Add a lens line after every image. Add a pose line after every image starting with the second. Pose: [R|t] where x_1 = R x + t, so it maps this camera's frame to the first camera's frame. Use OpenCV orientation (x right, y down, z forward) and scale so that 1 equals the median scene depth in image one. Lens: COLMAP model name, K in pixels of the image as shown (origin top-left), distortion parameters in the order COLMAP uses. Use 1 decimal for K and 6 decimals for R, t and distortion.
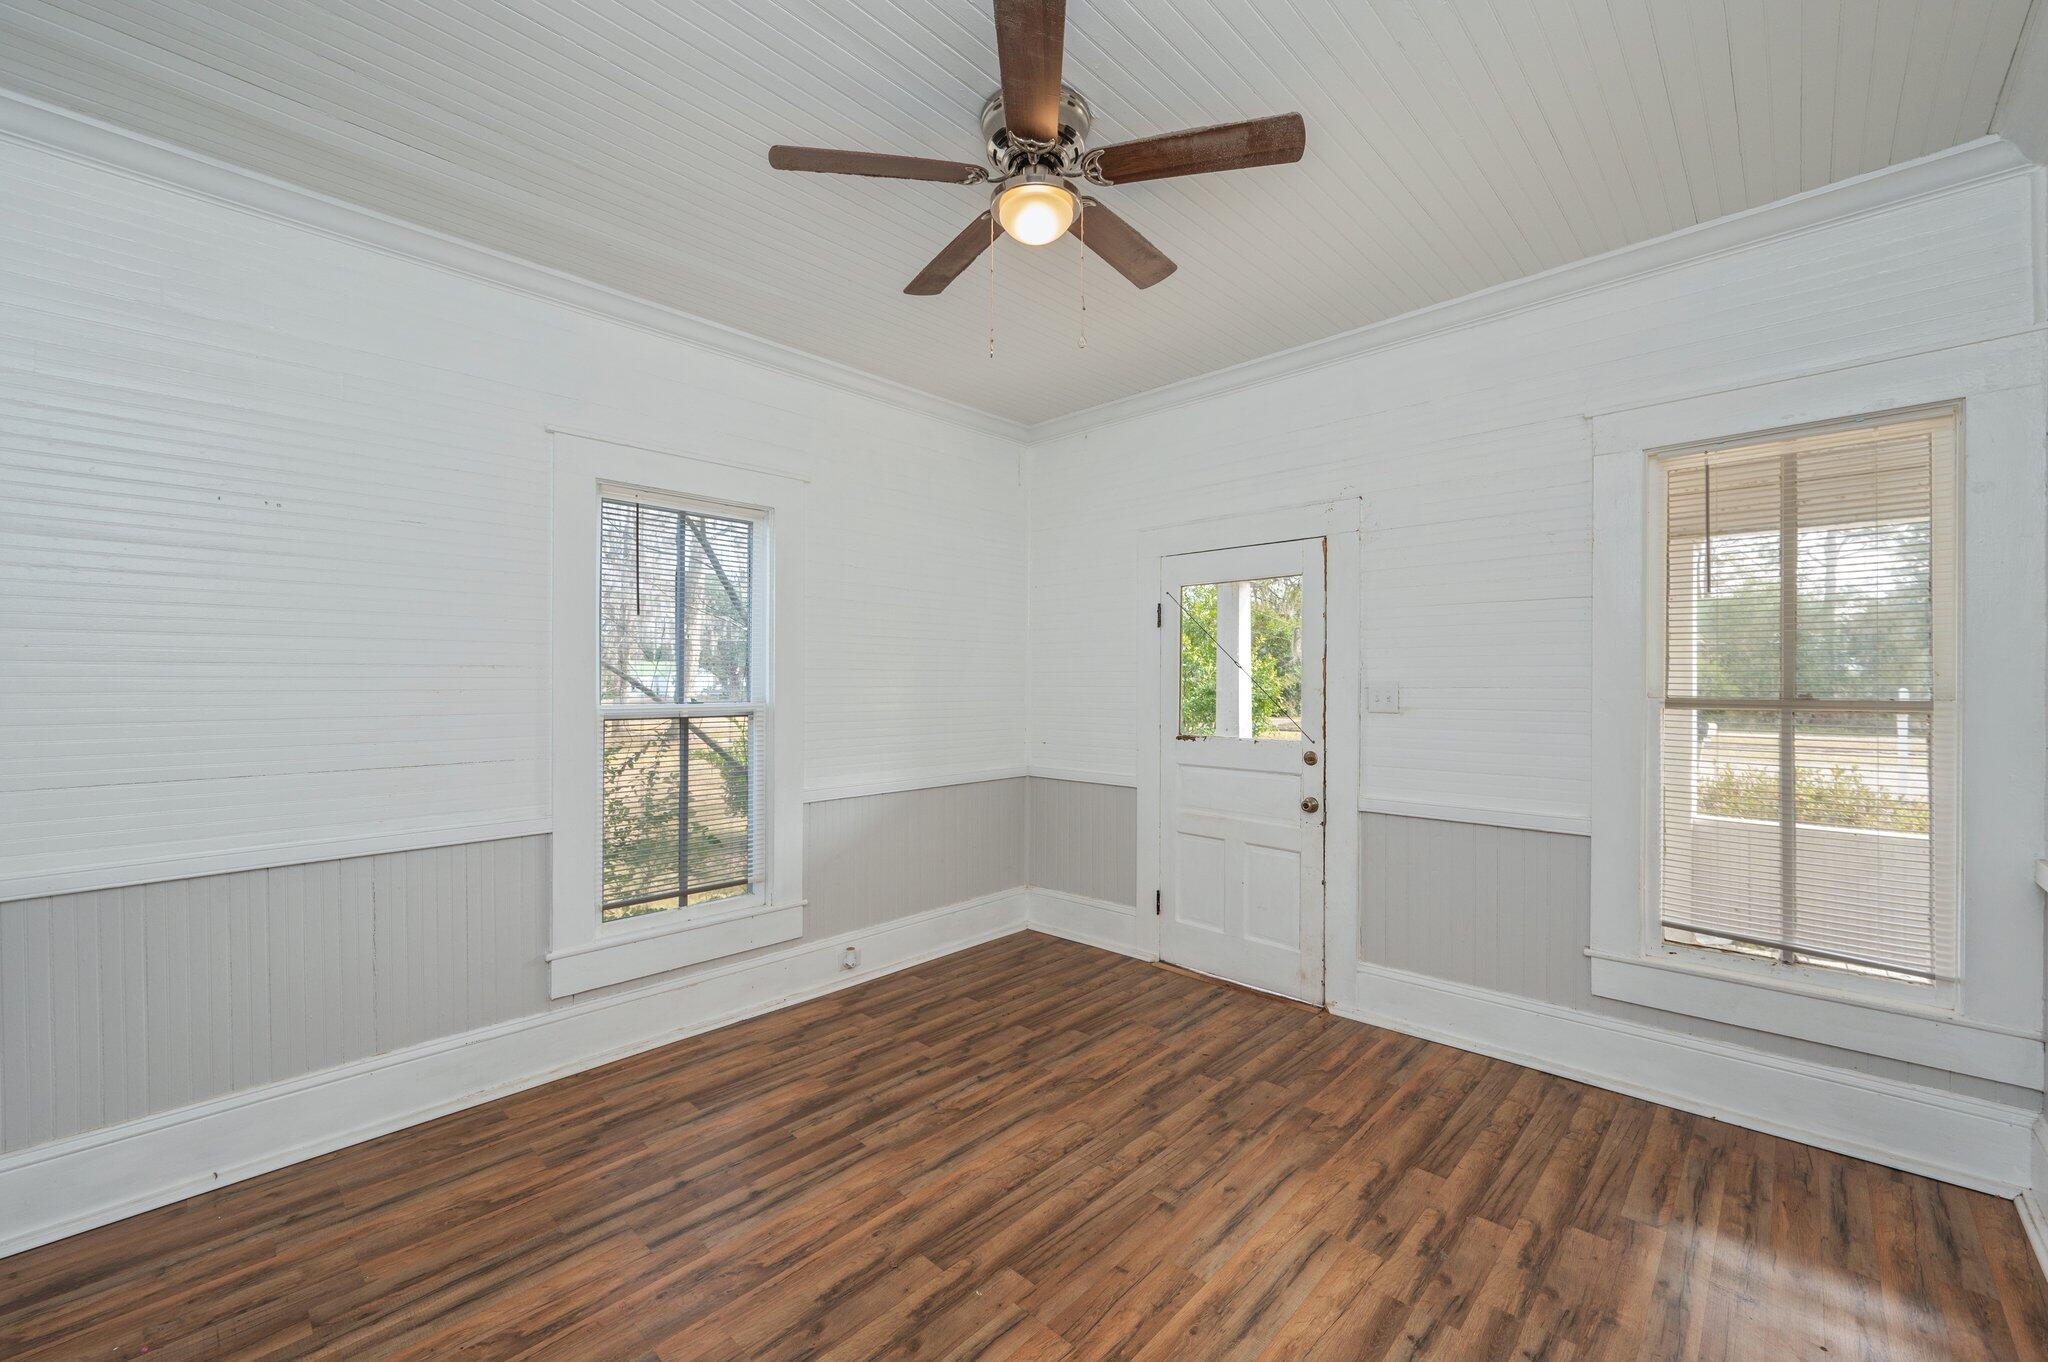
lens RADIAL K [[827.3, 0, 1024.0], [0, 827.3, 681.0], [0, 0, 1]] dist [-0.001411, -0.000333]
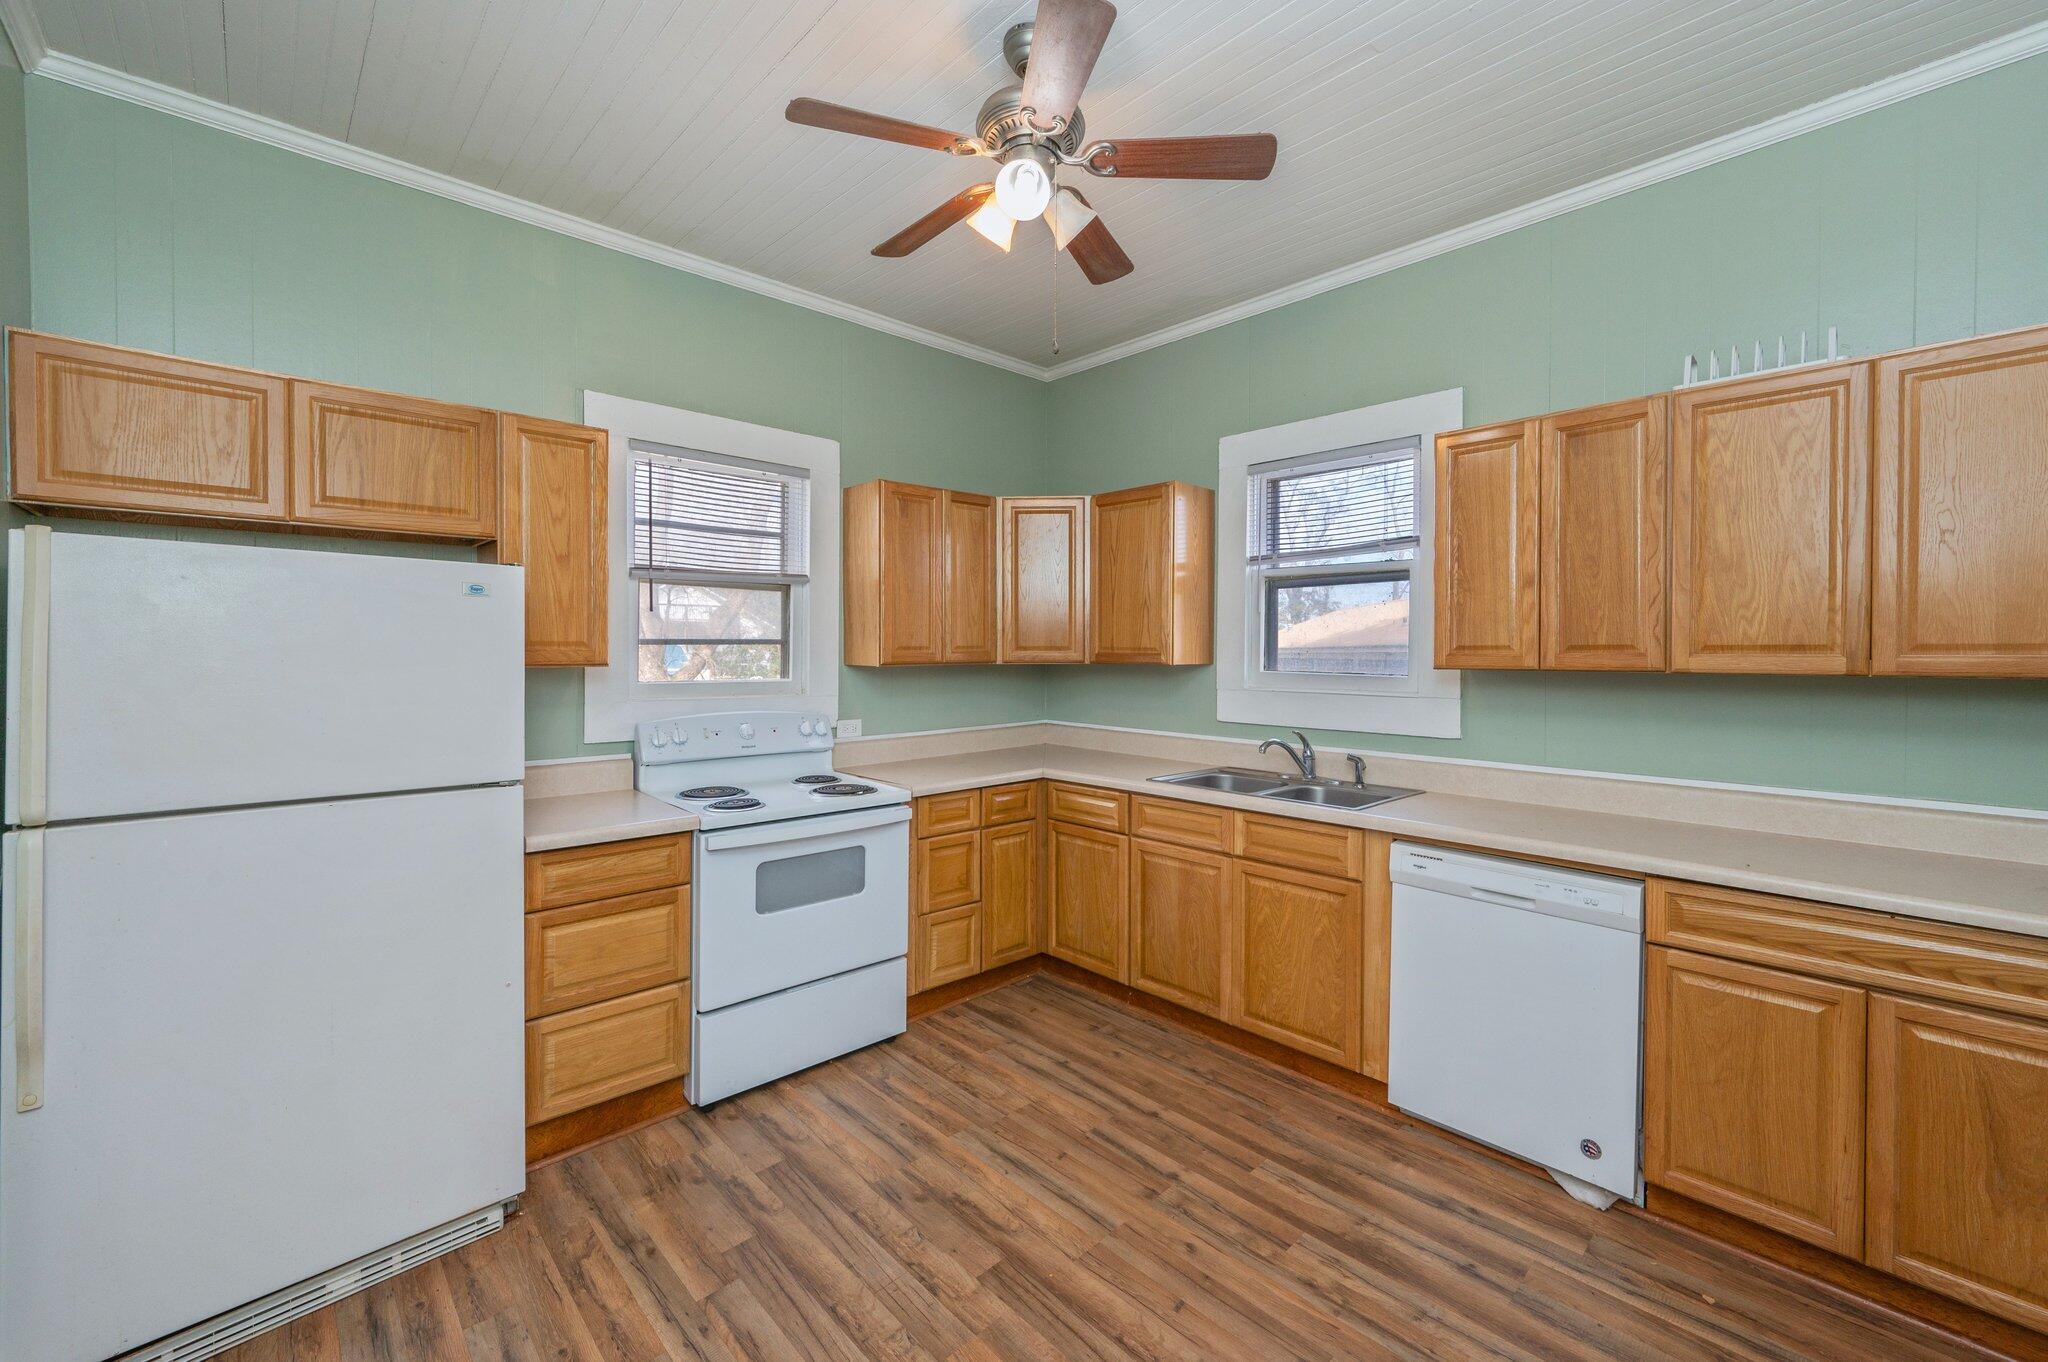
lens RADIAL K [[827.3, 0, 1024.0], [0, 827.3, 681.0], [0, 0, 1]] dist [-0.001411, -0.000333]
pose [[-0.069783, 0.027359, -0.997187, 0.529661], [0.002968, 0.999625, 0.027218, 0.046567], [0.997558, -0.001060, -0.069838, 0.823233]]
